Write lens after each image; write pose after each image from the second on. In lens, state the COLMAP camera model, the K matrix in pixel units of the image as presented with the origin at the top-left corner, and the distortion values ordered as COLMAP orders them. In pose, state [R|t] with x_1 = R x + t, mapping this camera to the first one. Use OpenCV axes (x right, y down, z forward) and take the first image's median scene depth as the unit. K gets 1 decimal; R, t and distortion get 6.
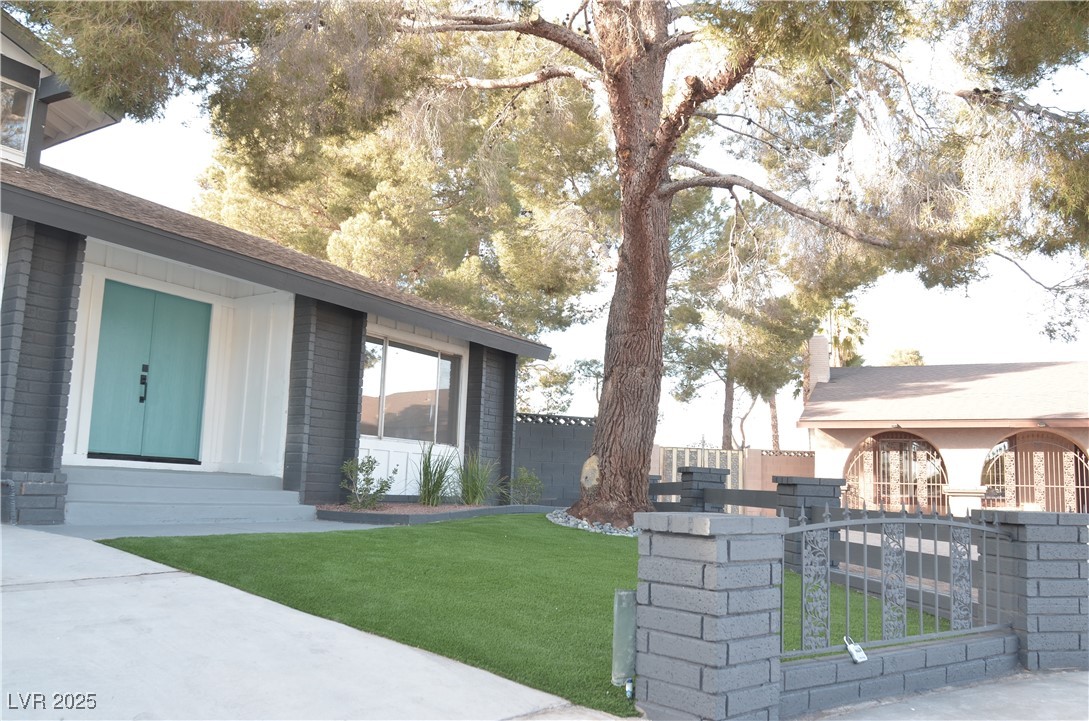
lens RADIAL K [[857.4, 0, 550.8], [0, 857.4, 368.2], [0, 0, 1]] dist [-0.079802, 0.039499]
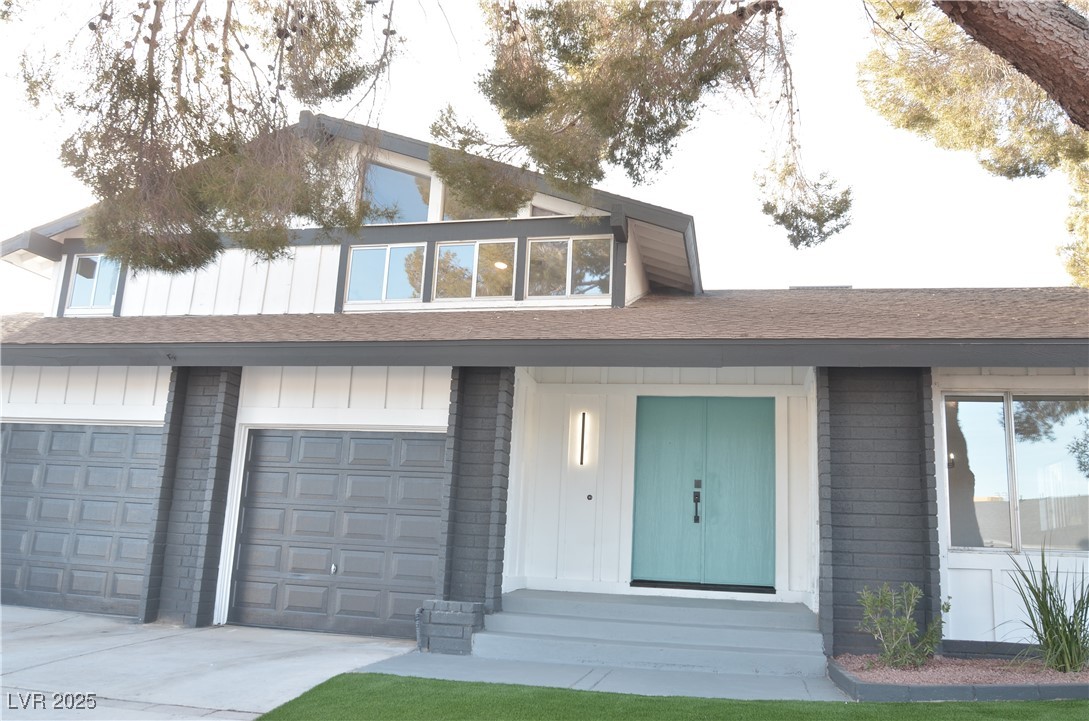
lens RADIAL K [[857.4, 0, 550.5], [0, 857.4, 374.0], [0, 0, 1]] dist [-0.079802, 0.039499]
pose [[0.334212, -0.216313, -0.917339, 0.318423], [0.096776, 0.976038, -0.194896, 0.047052], [0.937516, -0.023640, 0.347137, 0.529962]]
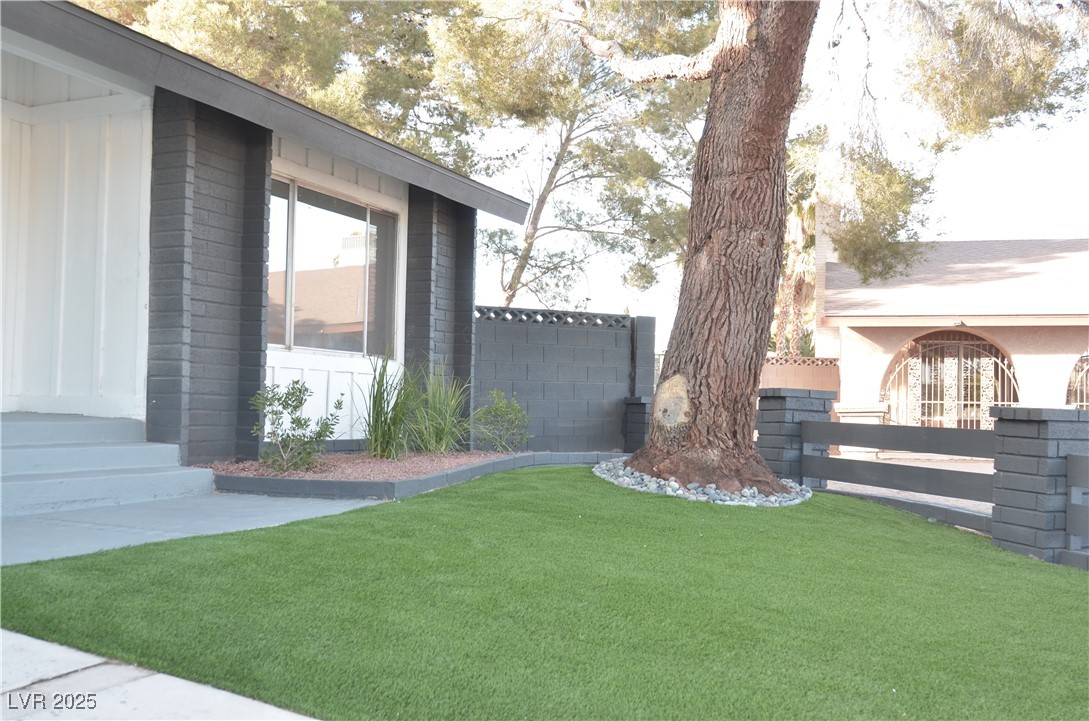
lens RADIAL K [[1129.1, 0, 552.4], [0, 1129.1, 374.7], [0, 0, 1]] dist [-0.049842, 0.000000]
pose [[0.987280, -0.011923, 0.158545, -0.161598], [-0.006260, 0.993495, 0.113699, 0.009773], [-0.158869, -0.113245, 0.980783, 0.211183]]
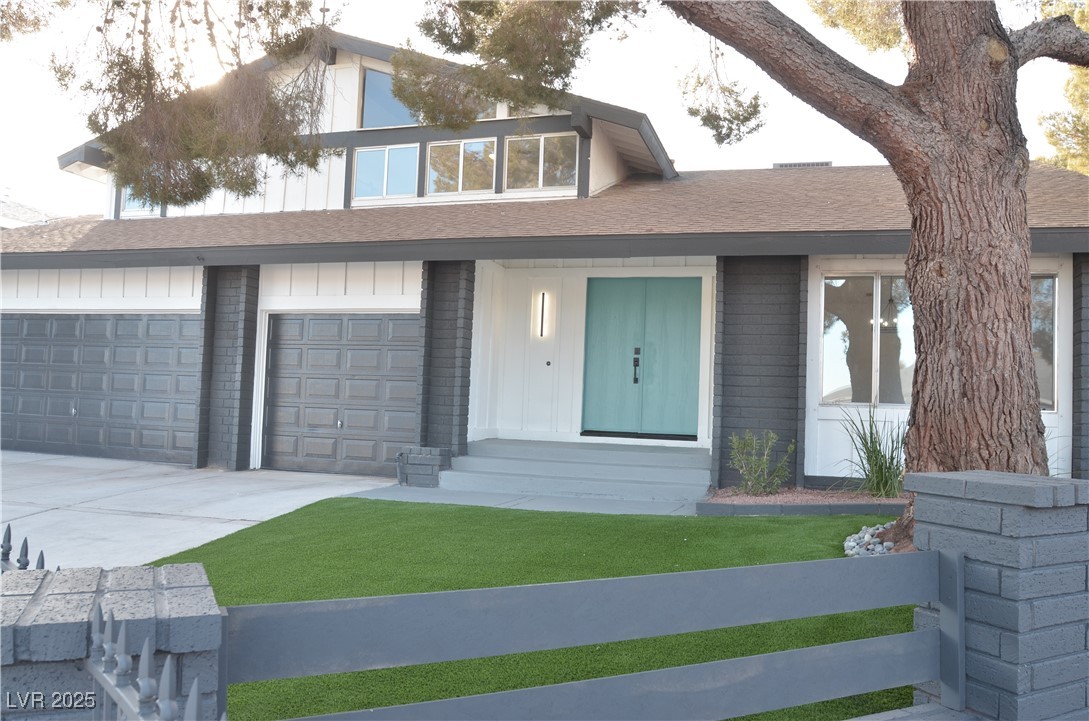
lens RADIAL K [[857.4, 0, 550.5], [0, 857.4, 376.0], [0, 0, 1]] dist [-0.079802, 0.039499]
pose [[0.256294, -0.069214, -0.964118, 0.524349], [0.108243, 0.993214, -0.042528, 0.064376], [0.960519, -0.093459, 0.262047, 0.594910]]
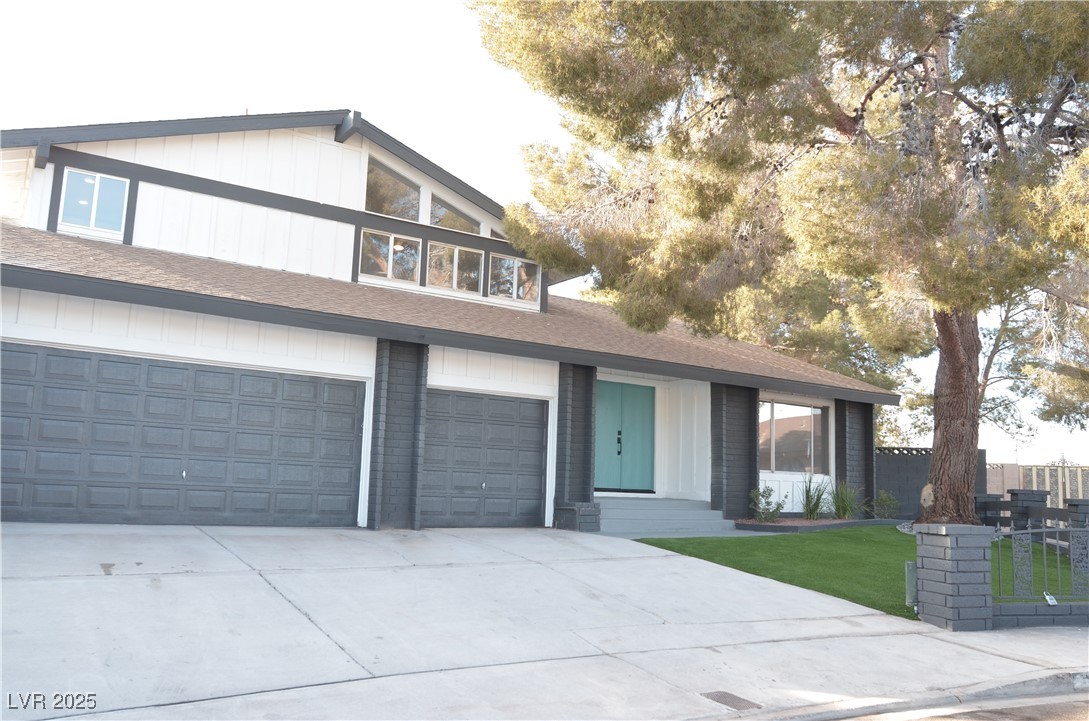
lens RADIAL K [[857.4, 0, 550.9], [0, 857.4, 371.3], [0, 0, 1]] dist [-0.079802, 0.039499]
pose [[0.909072, -0.063648, -0.411750, 0.065579], [0.058955, 0.997970, -0.024104, -0.081820], [0.412448, -0.002363, 0.910978, -0.494551]]
